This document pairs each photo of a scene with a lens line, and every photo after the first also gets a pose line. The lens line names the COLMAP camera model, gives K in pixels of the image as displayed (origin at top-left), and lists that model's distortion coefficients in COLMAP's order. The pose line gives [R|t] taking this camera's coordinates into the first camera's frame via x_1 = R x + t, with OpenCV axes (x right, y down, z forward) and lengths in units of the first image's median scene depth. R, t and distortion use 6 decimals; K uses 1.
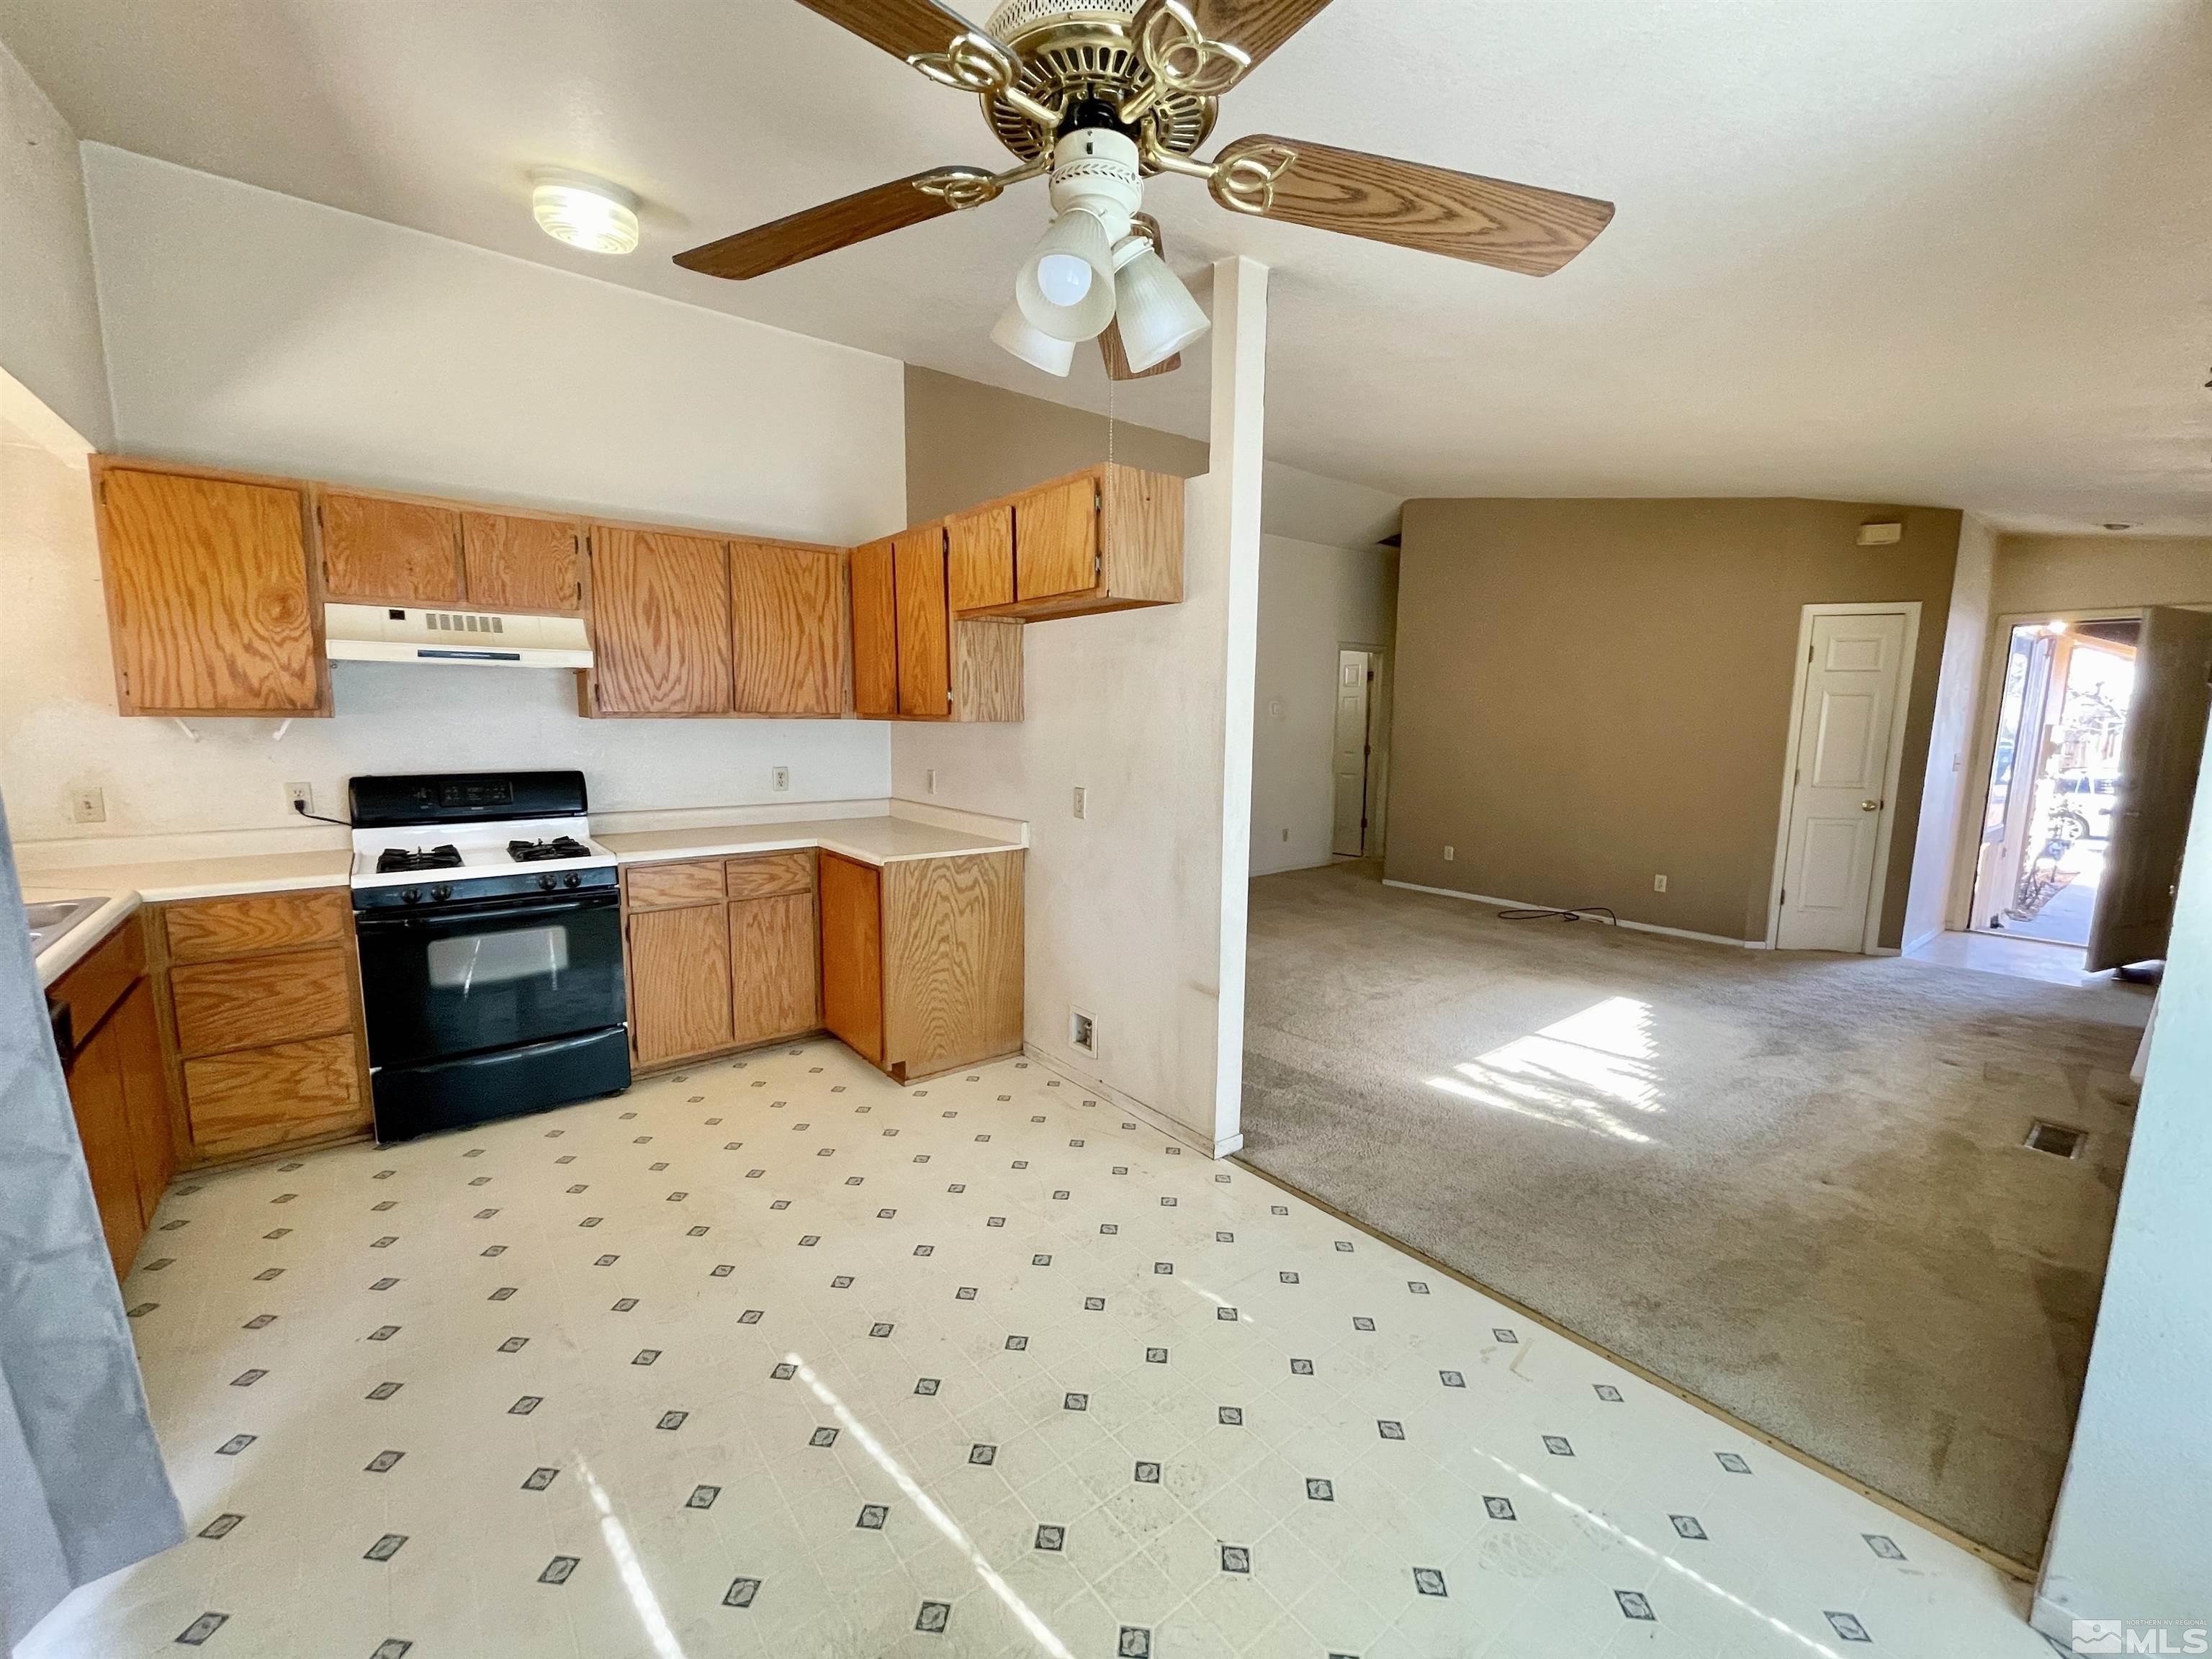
lens RADIAL K [[904.3, 0, 1104.1], [0, 904.3, 827.4], [0, 0, 1]] dist [0.002308, 0.000498]
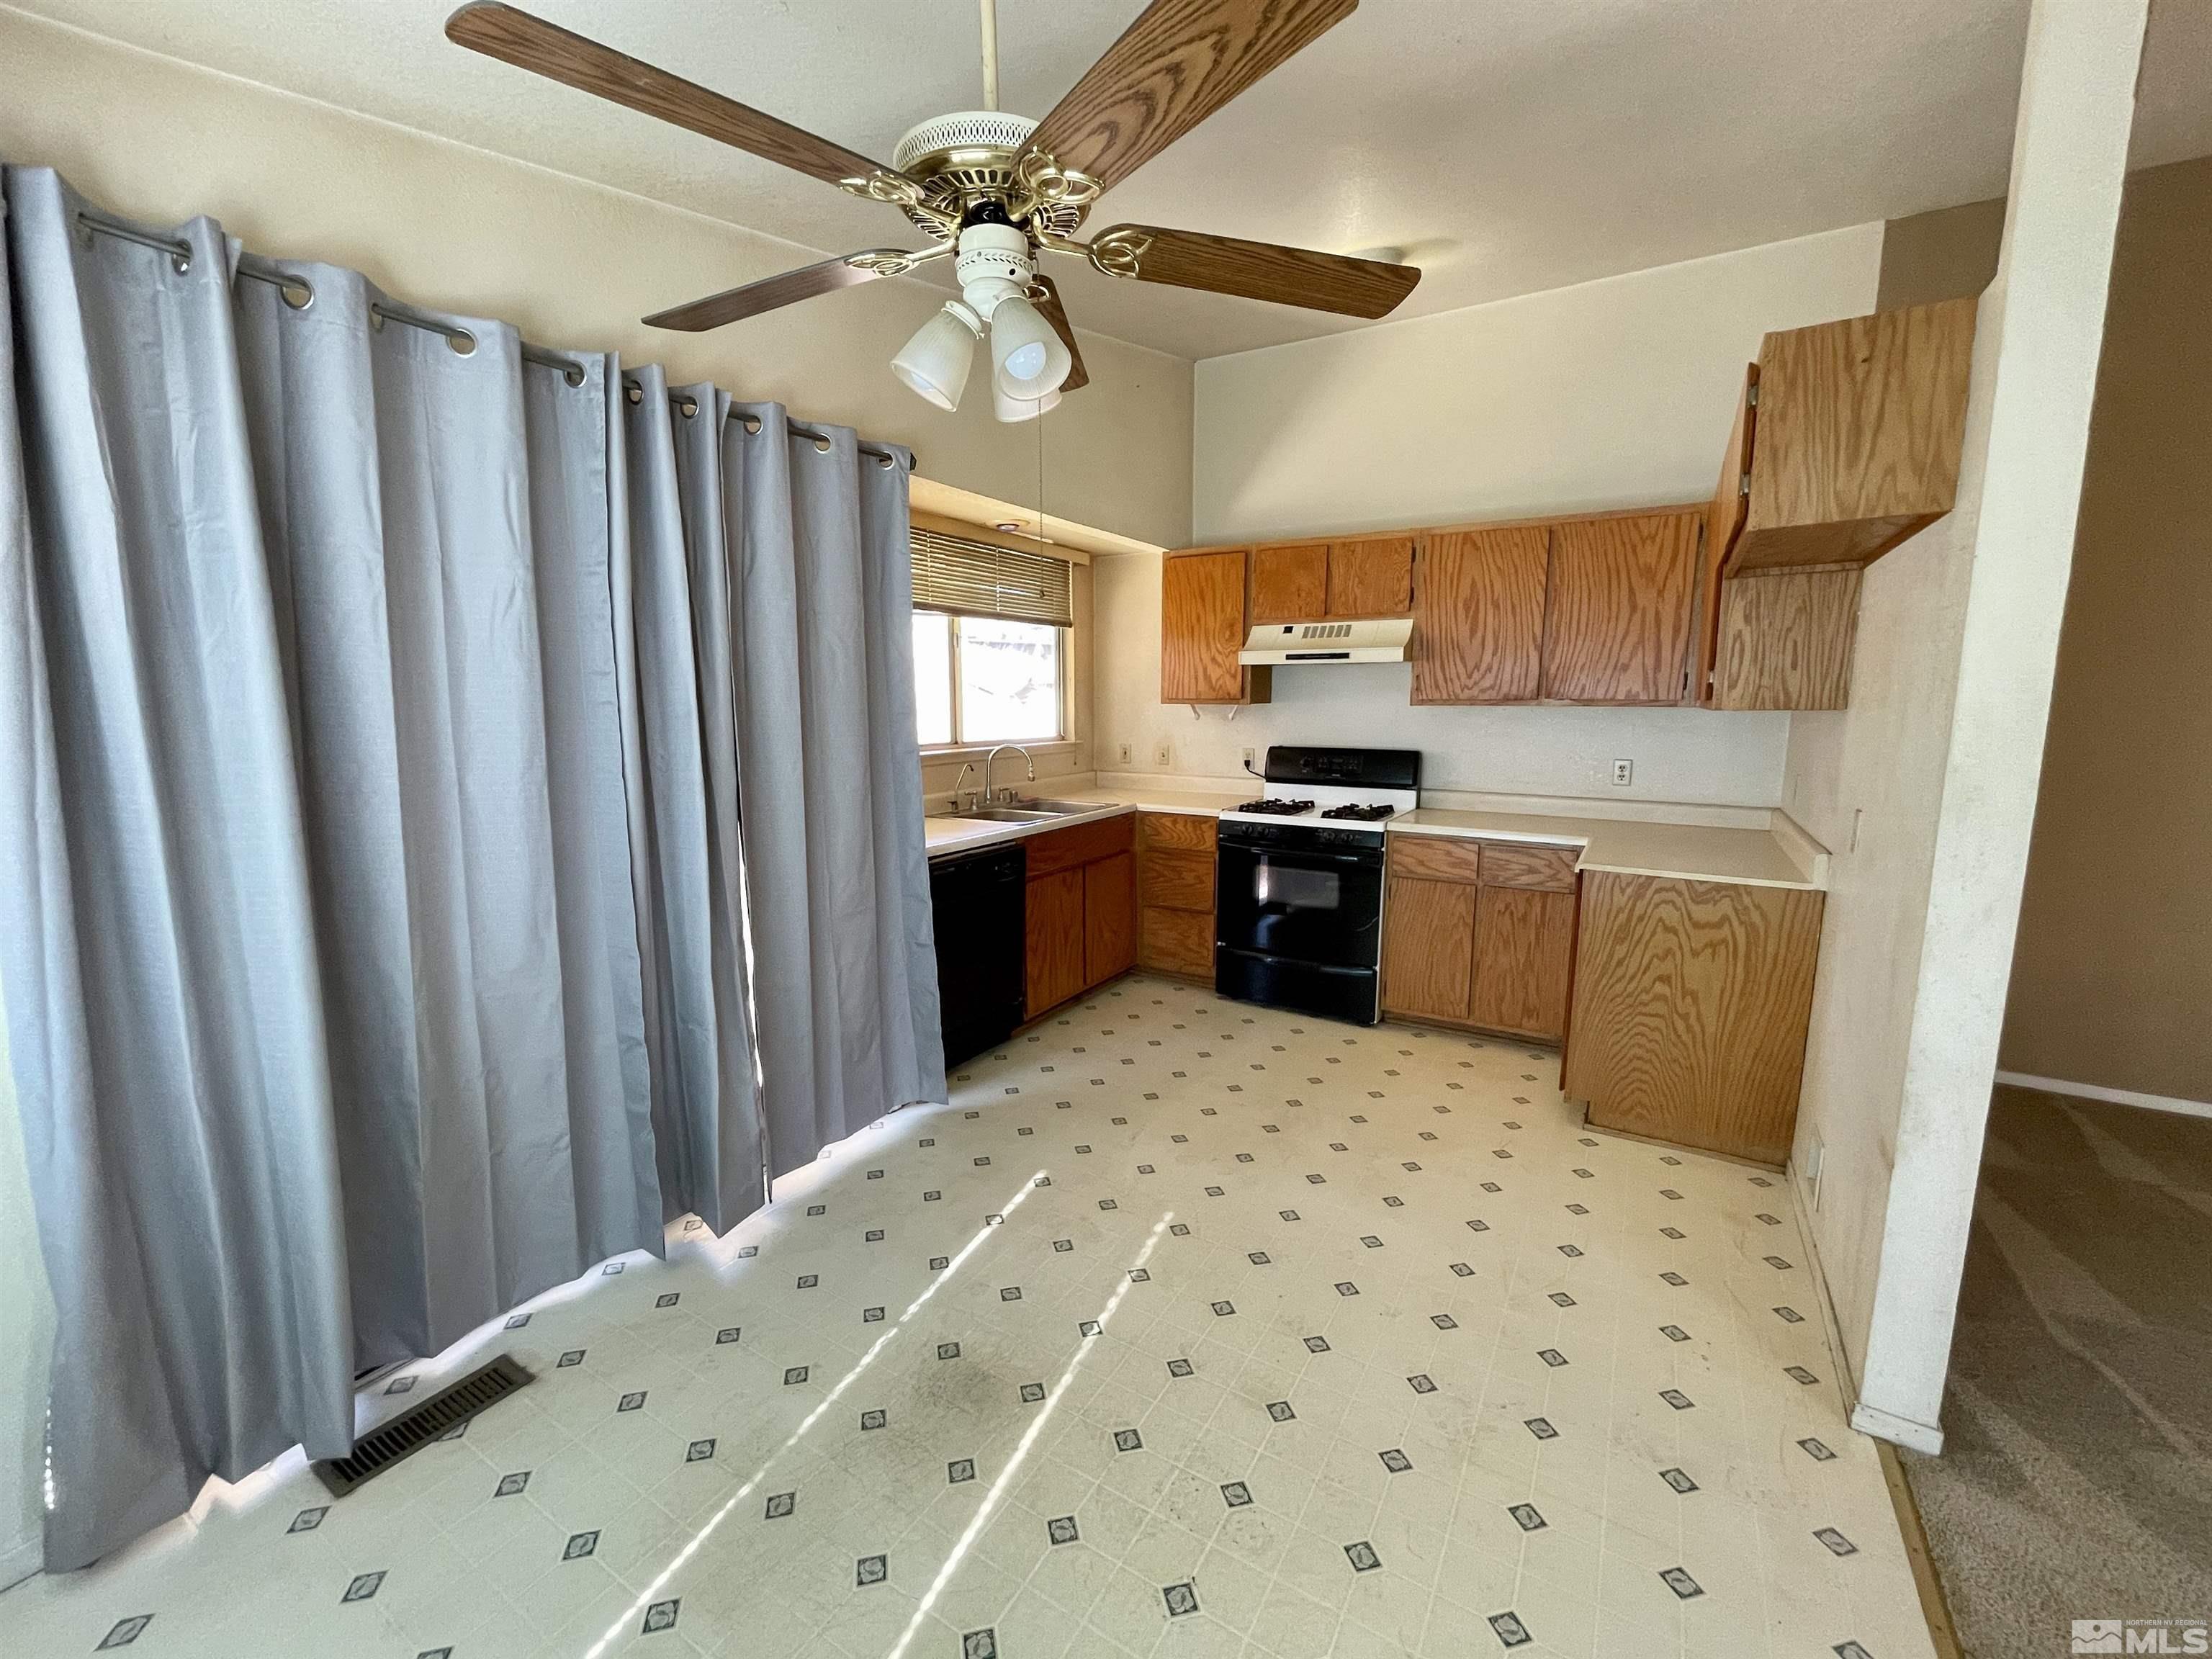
lens RADIAL K [[913.9, 0, 1106.0], [0, 913.9, 829.5], [0, 0, 1]] dist [0.001207, 0.000110]
pose [[0.342951, 0.128885, -0.930469, 0.417010], [-0.117704, 0.988632, 0.093558, -0.027838], [0.931950, 0.077434, 0.354223, 0.245551]]
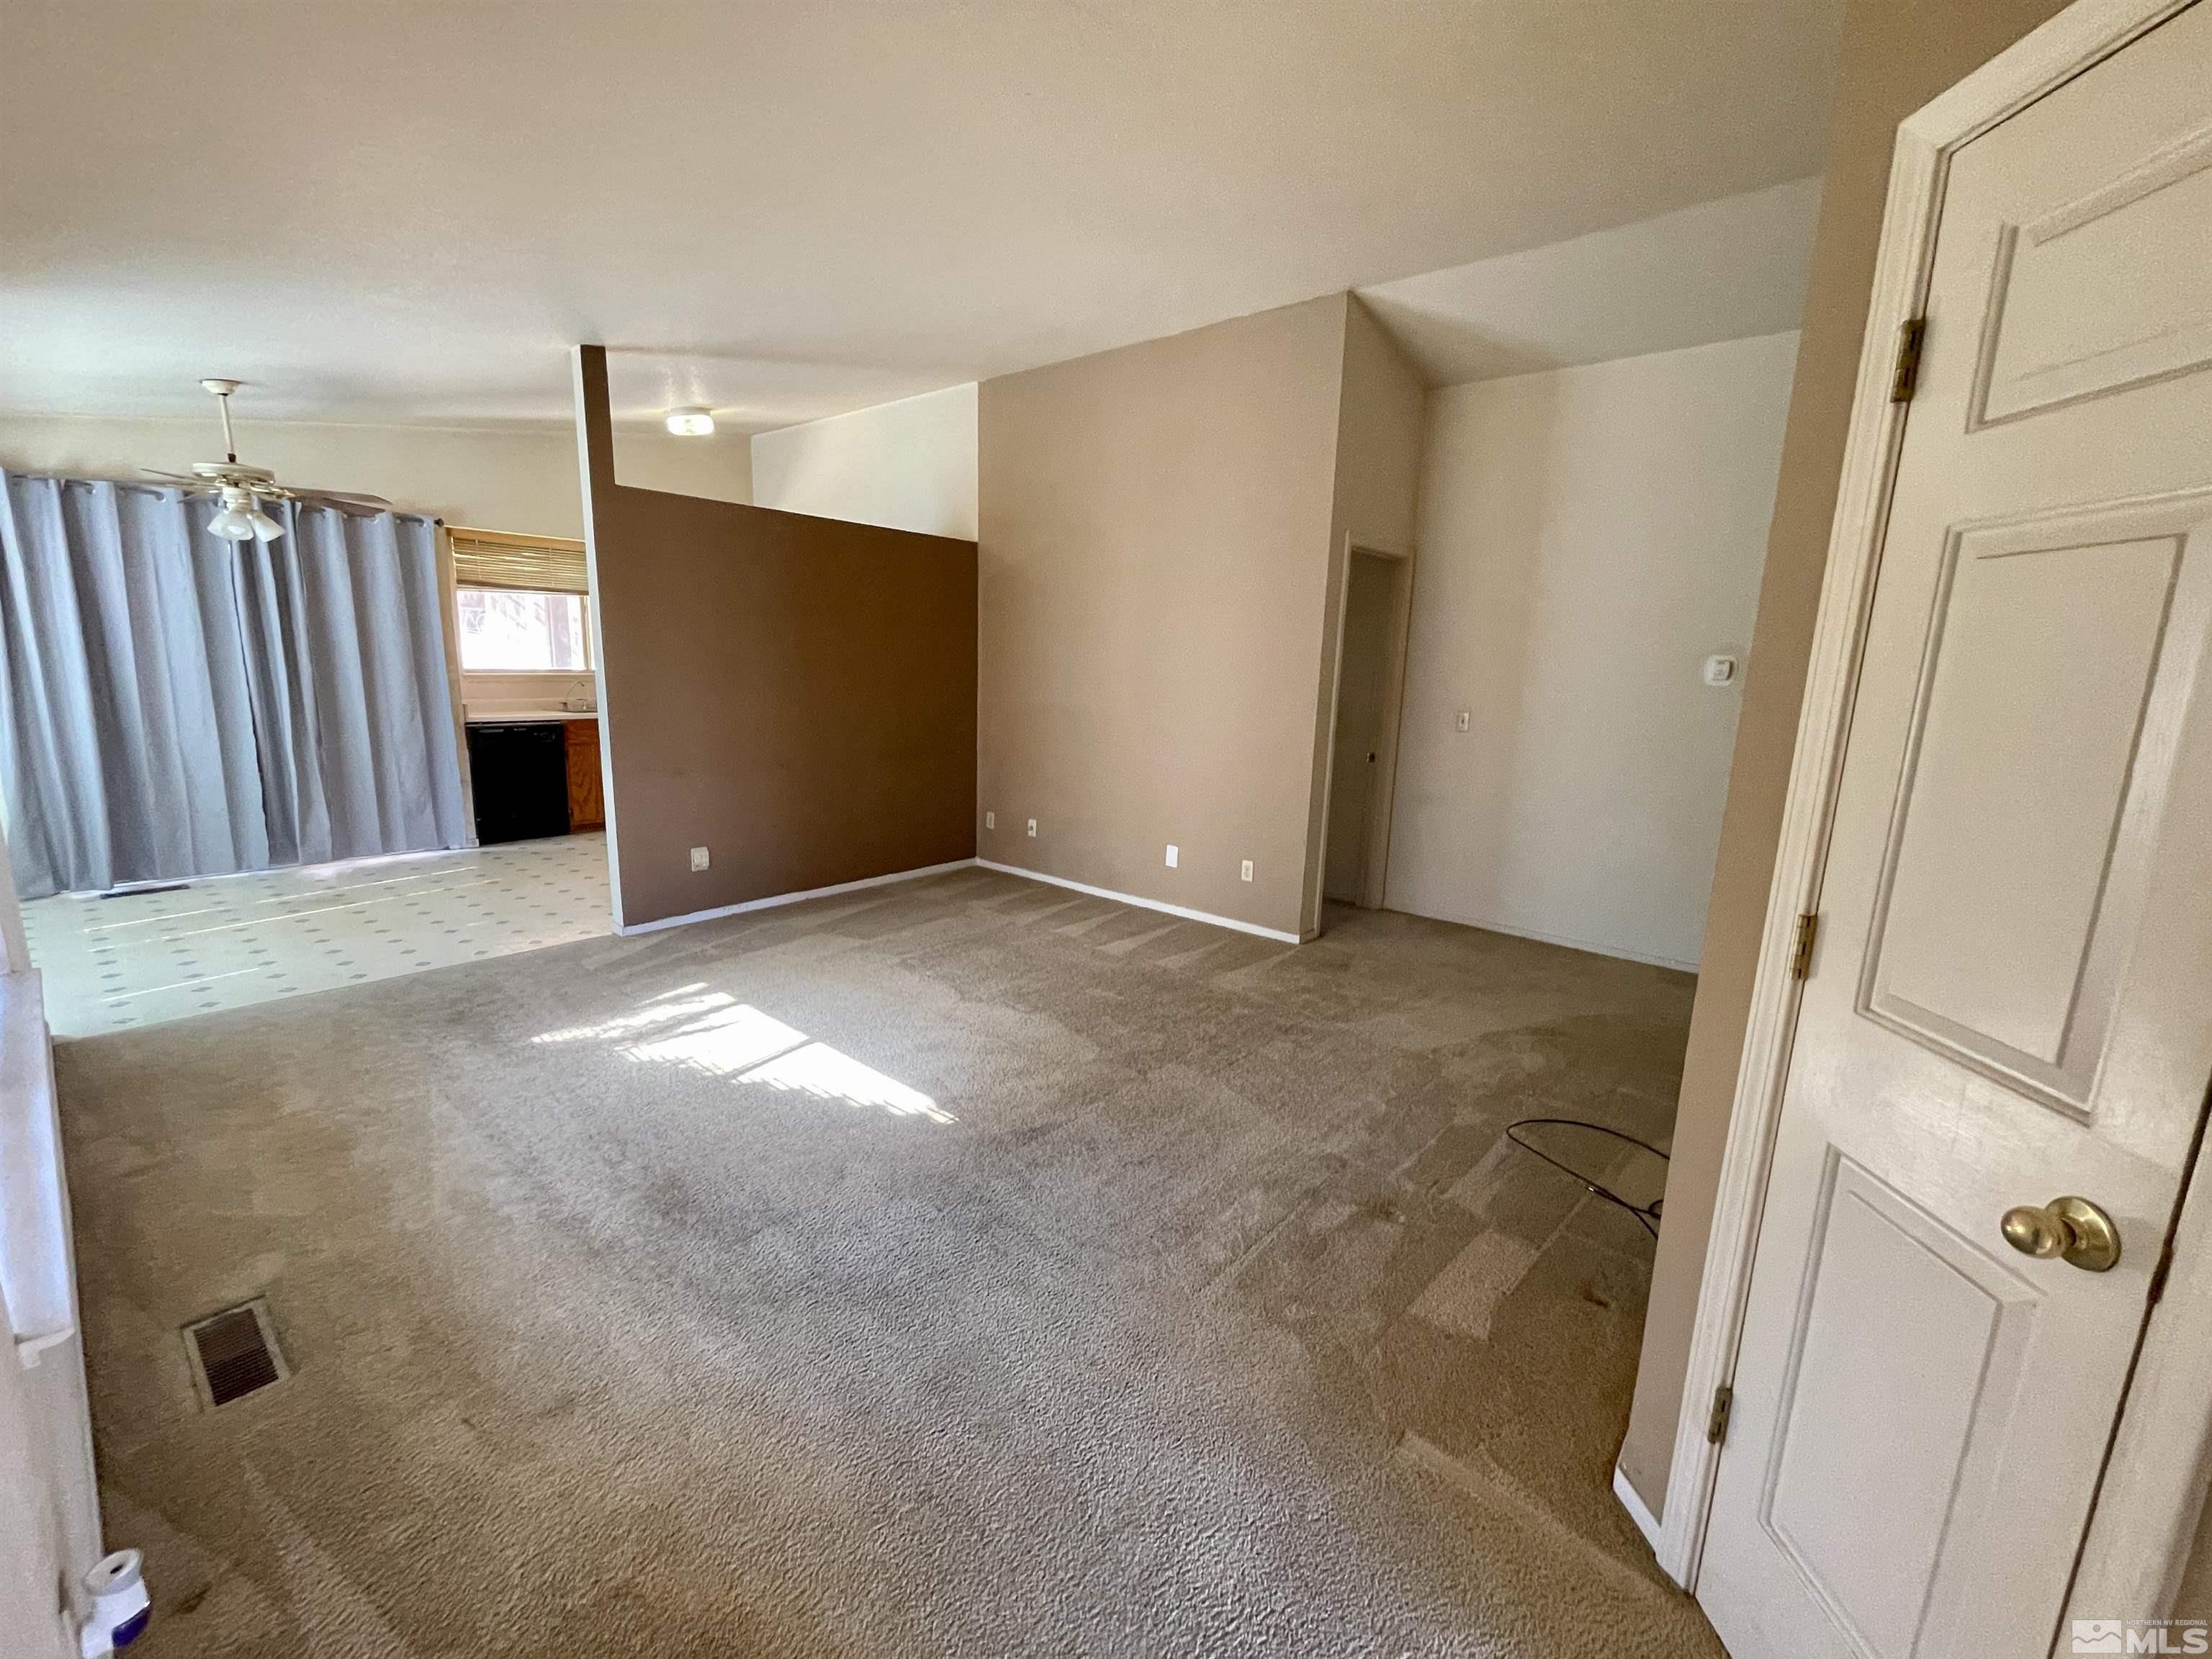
lens RADIAL K [[904.3, 0, 1104.1], [0, 904.3, 827.4], [0, 0, 1]] dist [0.002308, 0.000498]
pose [[0.181279, 0.177769, -0.967231, 1.569284], [-0.153799, 0.976549, 0.150656, -0.149598], [0.971331, 0.121448, 0.204369, 1.311312]]
